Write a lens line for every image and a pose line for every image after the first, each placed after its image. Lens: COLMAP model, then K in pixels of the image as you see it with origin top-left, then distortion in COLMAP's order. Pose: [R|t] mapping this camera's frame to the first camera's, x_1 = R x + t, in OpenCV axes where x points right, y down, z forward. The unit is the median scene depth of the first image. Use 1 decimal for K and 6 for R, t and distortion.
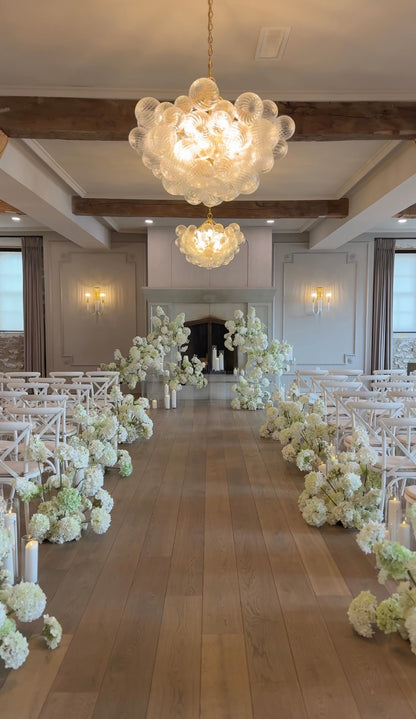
lens RADIAL K [[605.7, 0, 208.0], [0, 605.7, 359.5], [0, 0, 1]] dist [0.128268, -0.001201]
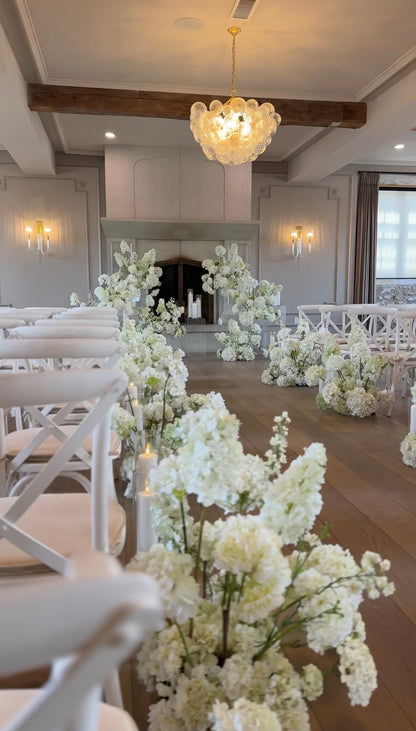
lens RADIAL K [[606.0, 0, 208.0], [0, 606.0, 365.5], [0, 0, 1]] dist [0.158396, -0.302341]
pose [[0.988116, -0.017516, 0.152708, -0.099499], [0.009795, 0.998642, 0.051164, 0.042089], [-0.153397, -0.049061, 0.986946, 0.150723]]
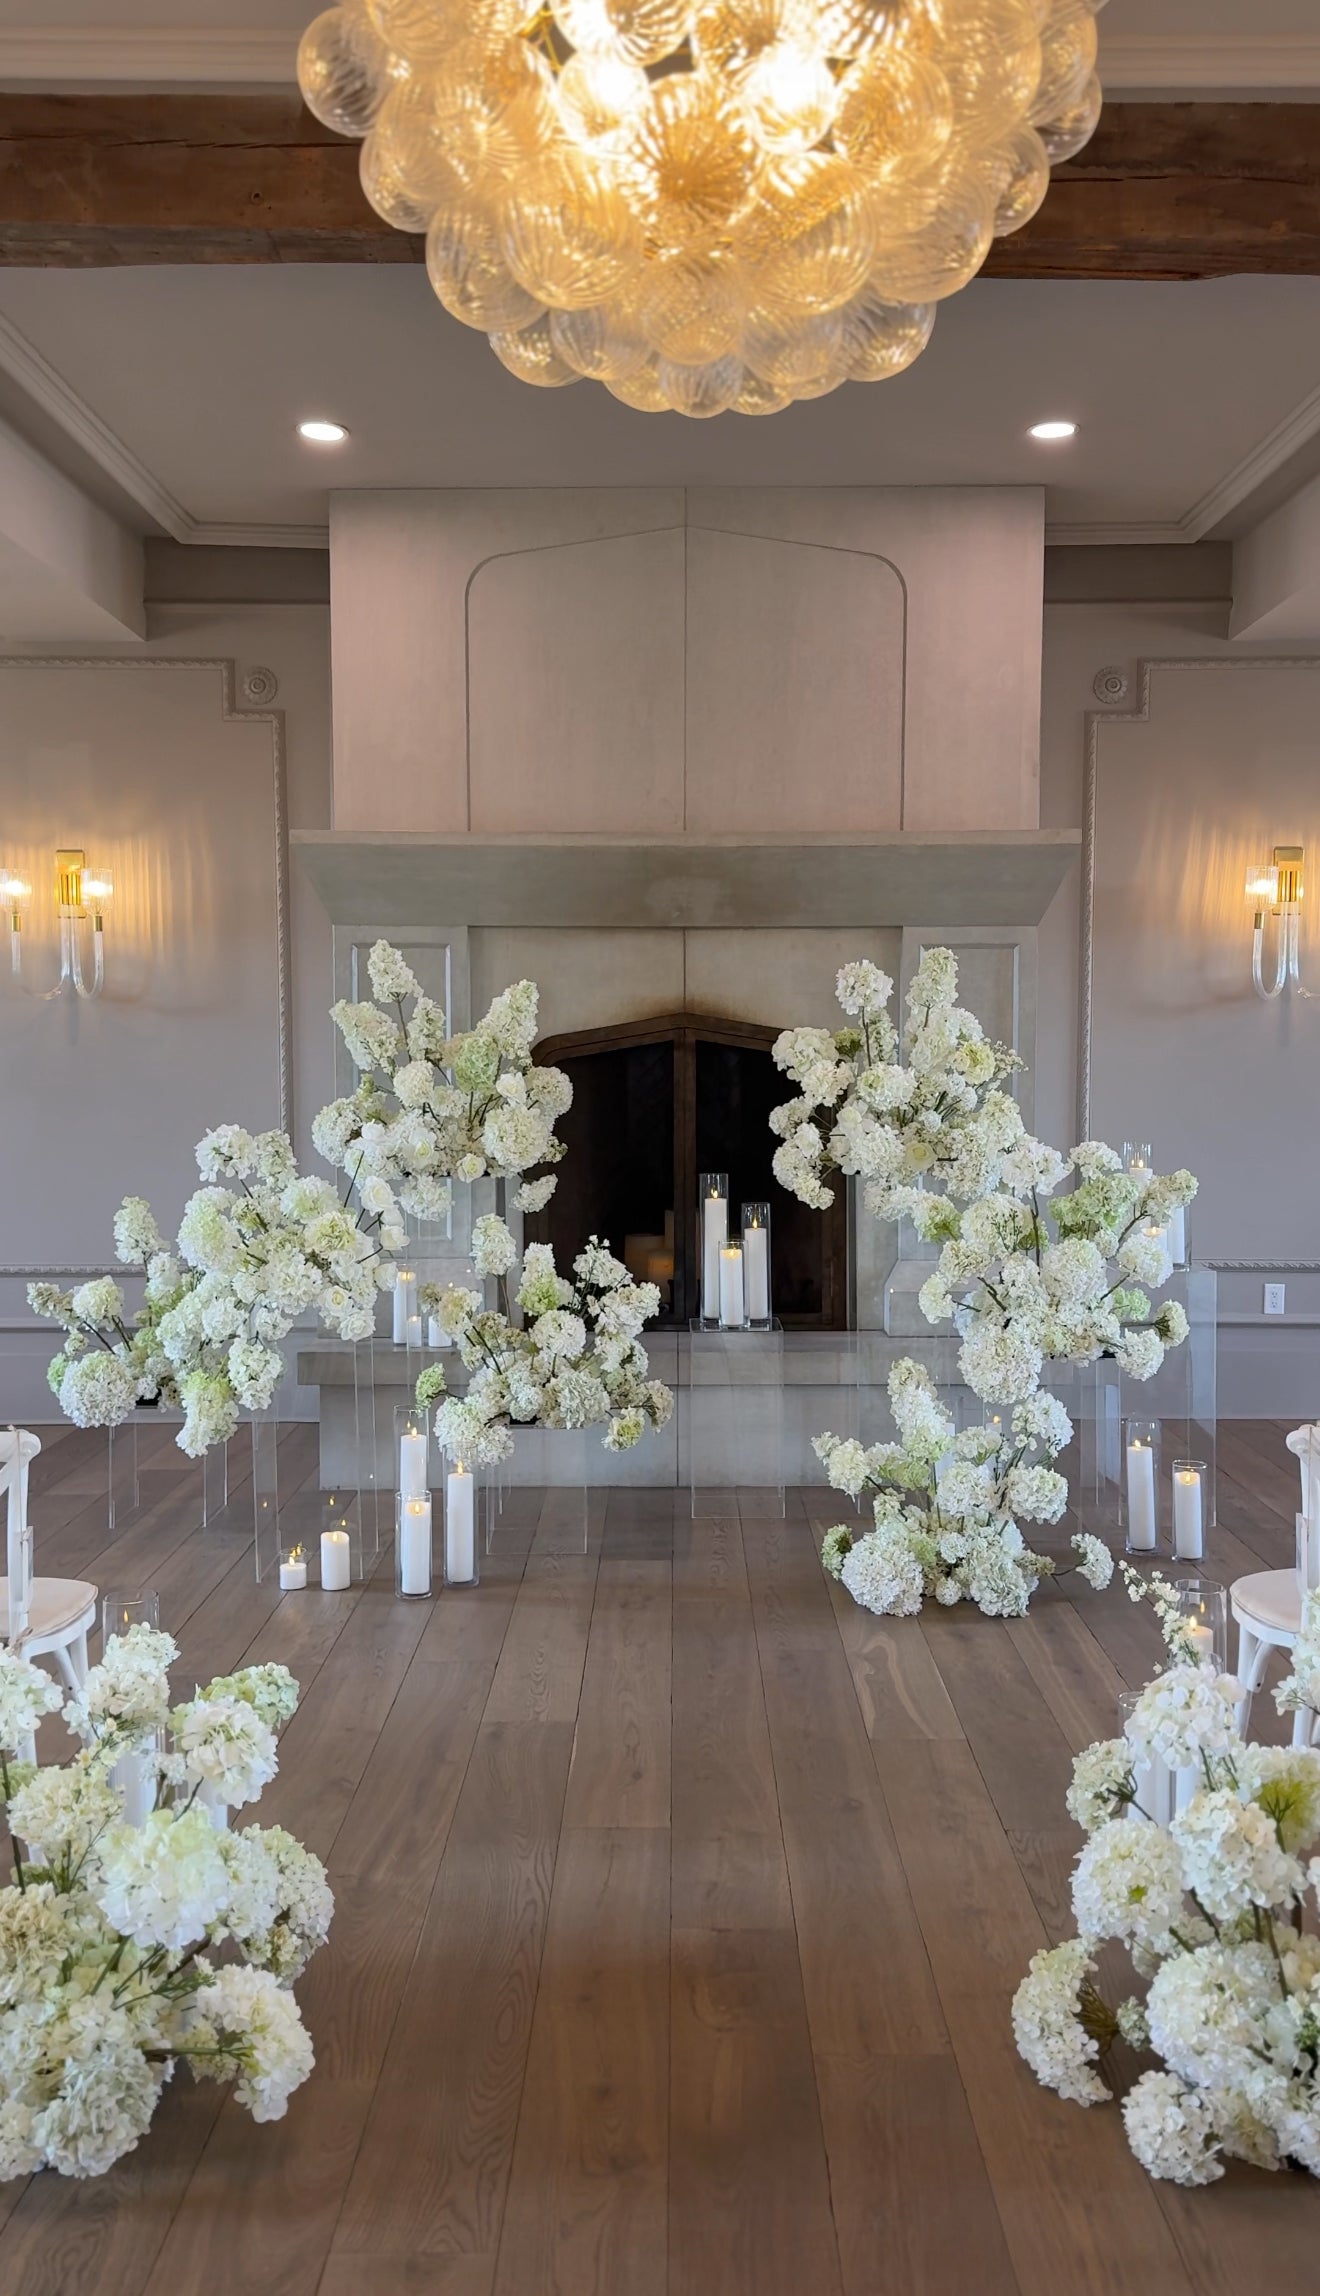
lens RADIAL K [[1931.0, 0, 660.0], [0, 1931.0, 1148.0], [0, 0, 1]] dist [0.105519, -0.003826]
pose [[0.999979, 0.000262, -0.006543, -0.000743], [-0.000320, 0.999960, -0.008929, -0.026444], [0.006540, 0.008931, 0.999939, 0.472824]]
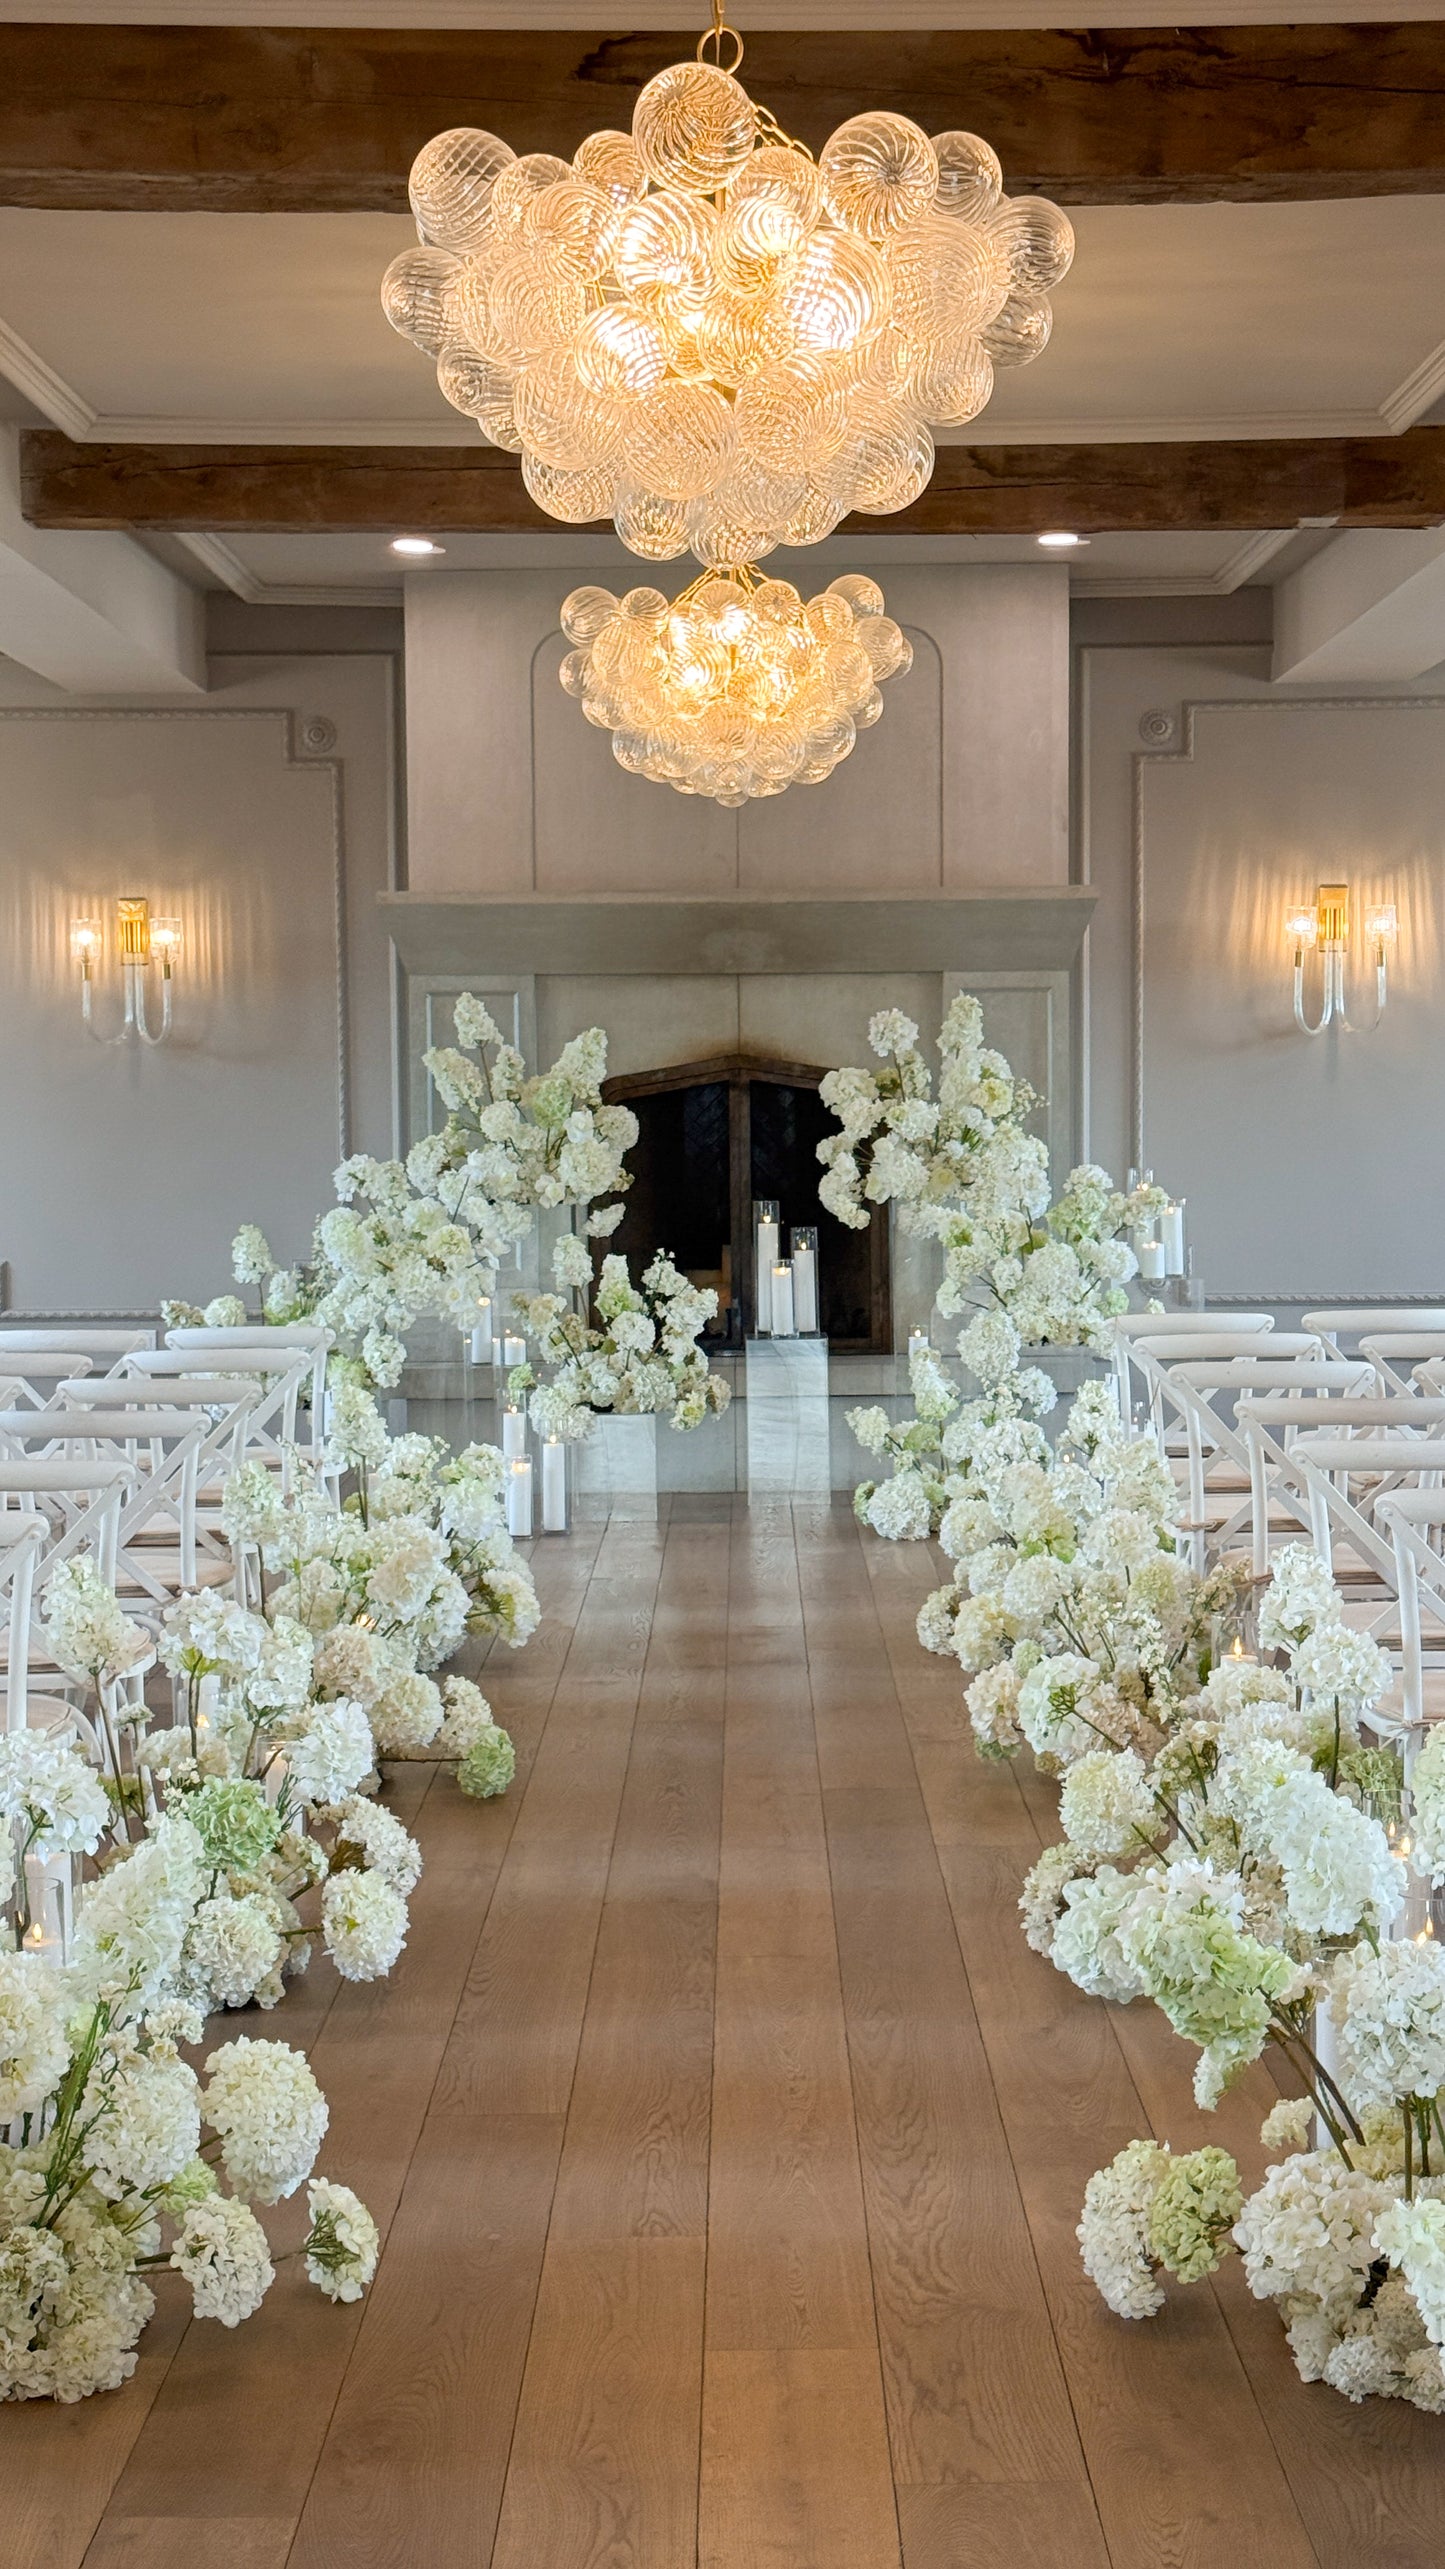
lens RADIAL K [[3597.7, 0, 722.5], [0, 3597.7, 1284.5], [0, 0, 1]] dist [0.125982, 0.040757]
pose [[0.999956, -0.008443, -0.004040, 0.001710], [0.008414, 0.999939, -0.007180, 0.010651], [0.004100, 0.007146, 0.999966, -0.115706]]
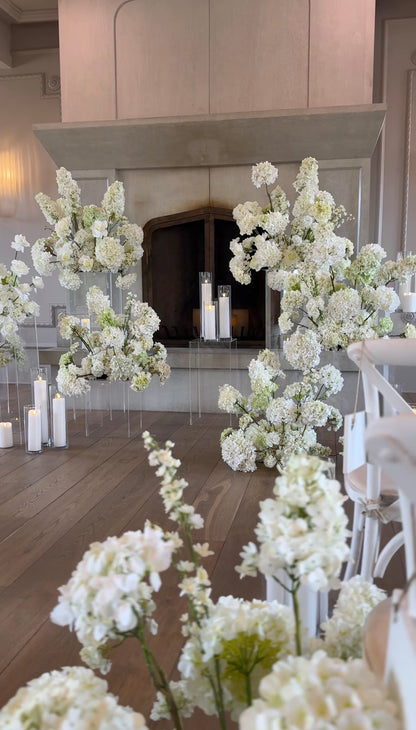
lens RADIAL K [[605.2, 0, 208.0], [0, 605.2, 365.0], [0, 0, 1]] dist [0.158396, -0.302341]
pose [[0.981154, 0.020863, -0.192097, 0.087570], [-0.008879, 0.997971, 0.063041, 0.010543], [0.193022, -0.060147, 0.979349, 0.647228]]
